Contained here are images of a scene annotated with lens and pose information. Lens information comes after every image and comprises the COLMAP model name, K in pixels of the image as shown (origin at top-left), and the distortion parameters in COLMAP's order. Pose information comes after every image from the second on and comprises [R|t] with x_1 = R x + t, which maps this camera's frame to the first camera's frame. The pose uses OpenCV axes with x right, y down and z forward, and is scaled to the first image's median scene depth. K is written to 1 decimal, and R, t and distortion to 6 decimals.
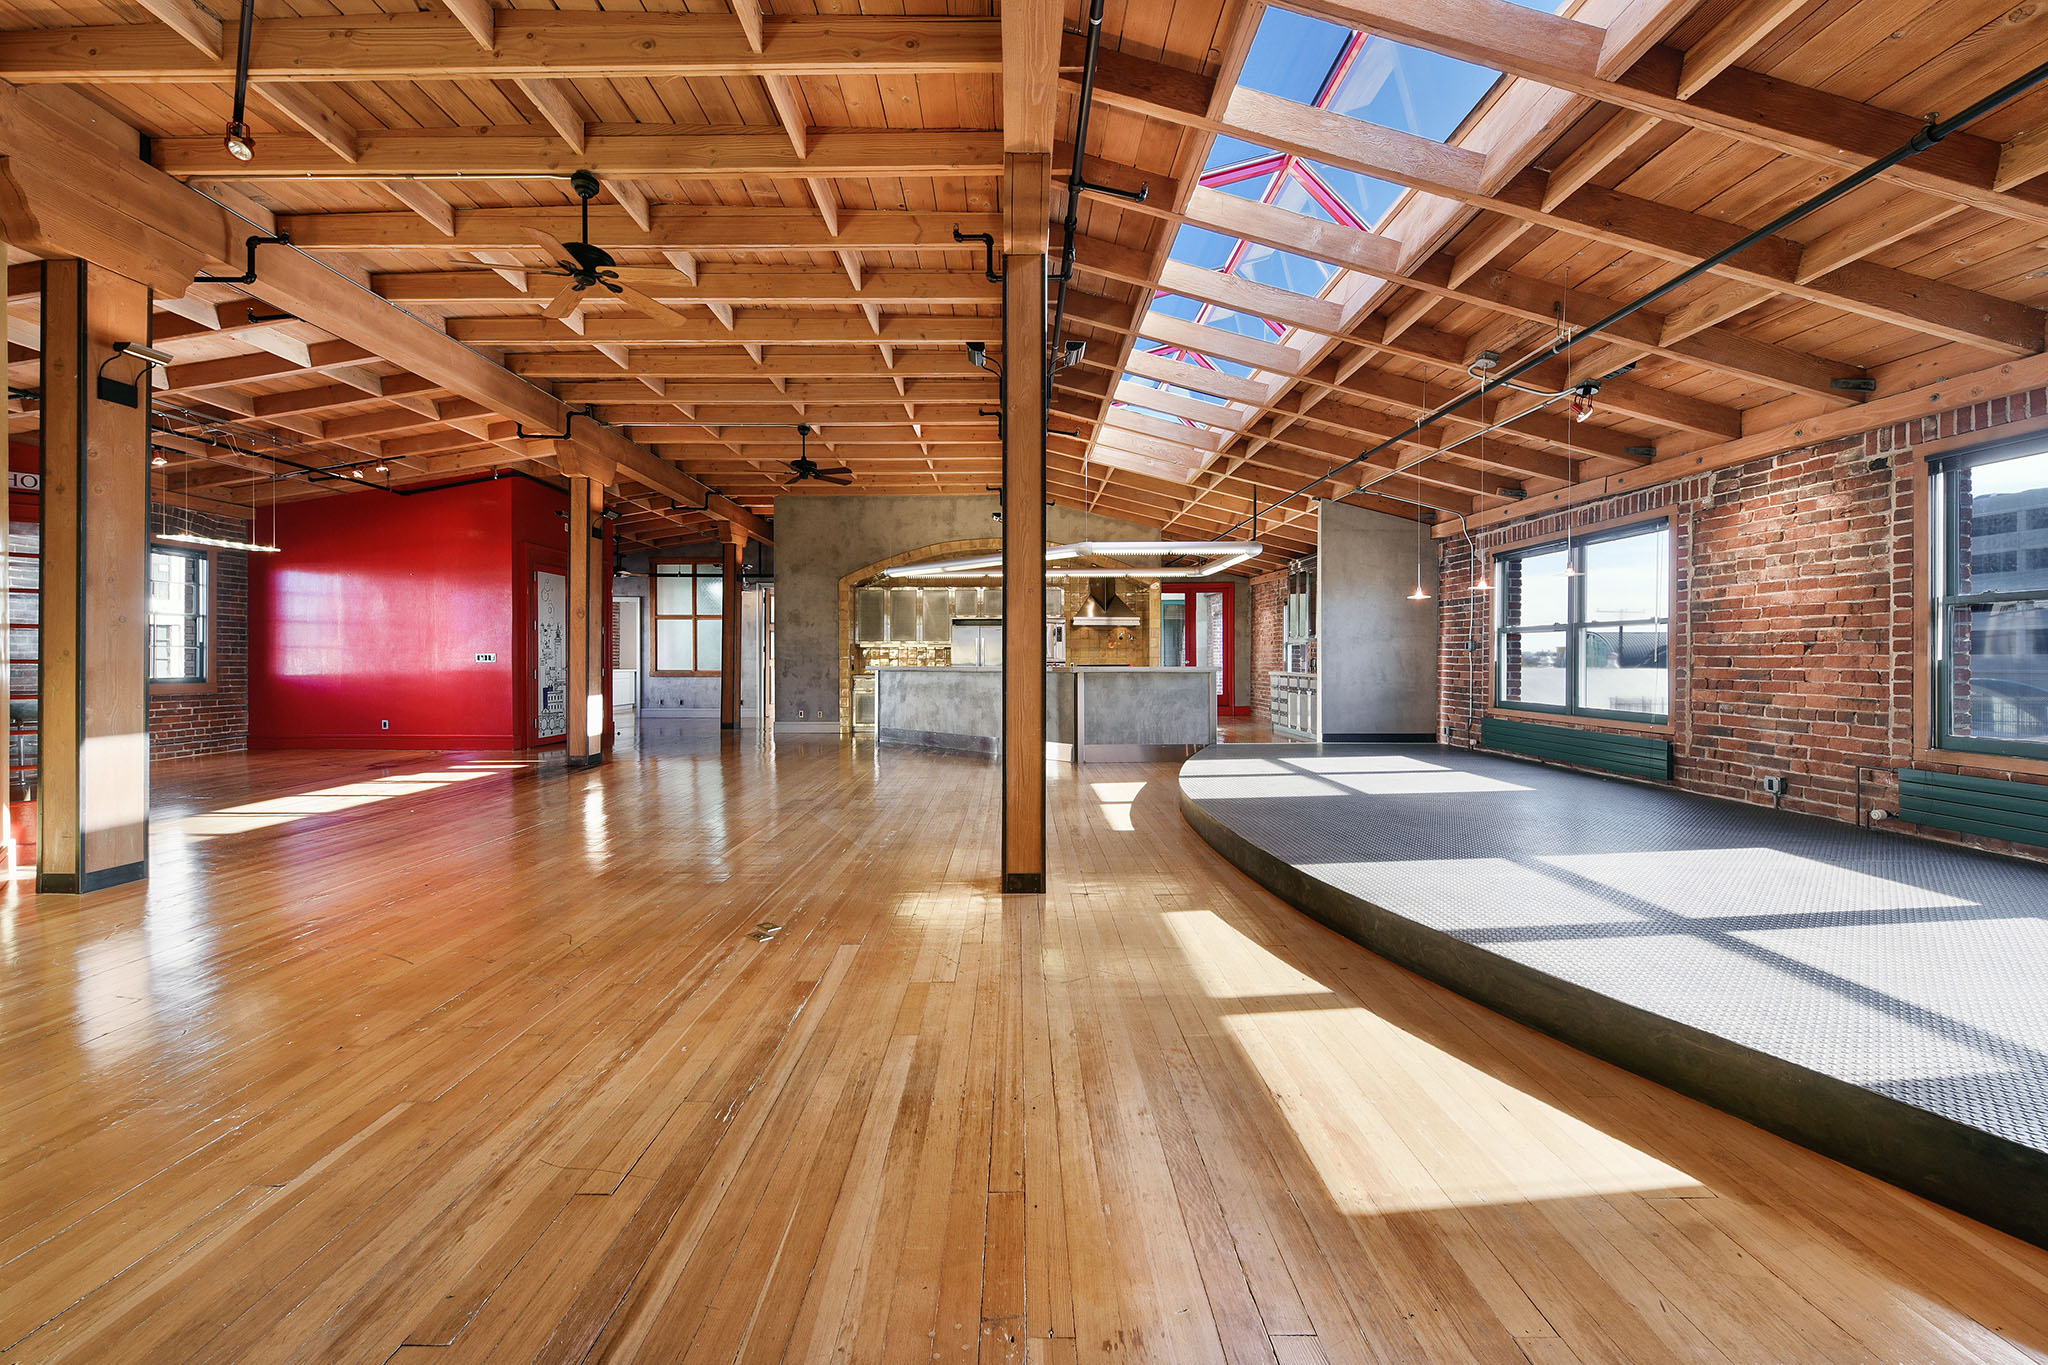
lens RADIAL K [[846.6, 0, 1019.0], [0, 846.6, 665.0], [0, 0, 1]] dist [-0.001629, -0.001826]
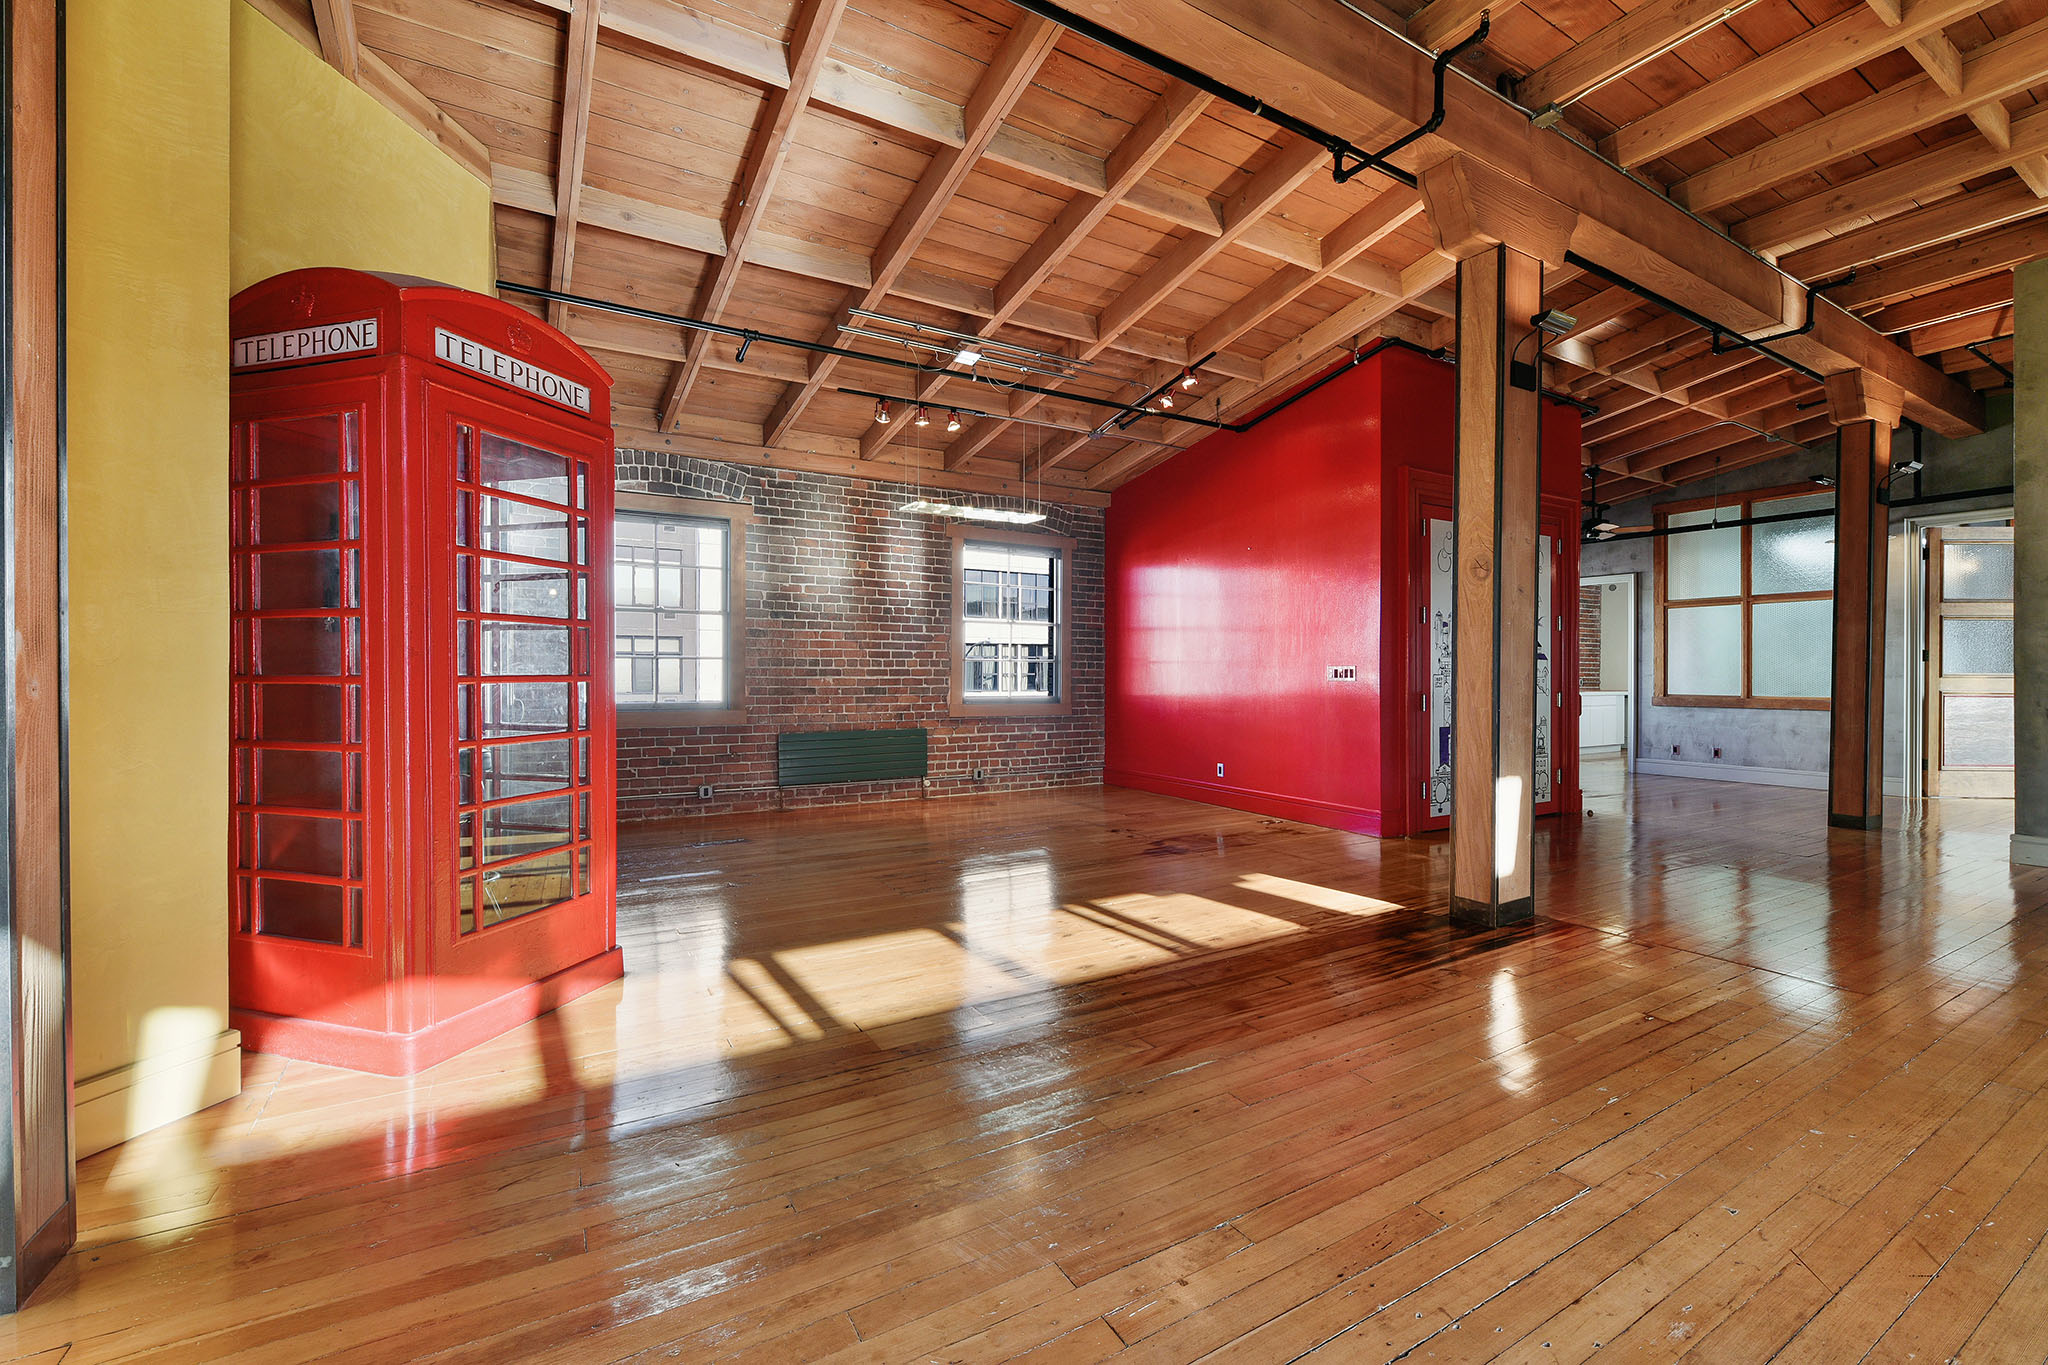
lens RADIAL K [[846.6, 0, 1024.8], [0, 846.6, 677.2], [0, 0, 1]] dist [-0.001629, -0.001826]
pose [[0.502217, 0.002685, -0.864738, -0.246824], [-0.006935, 0.999976, -0.000923, -0.004263], [0.864714, 0.006461, 0.502223, 0.548207]]
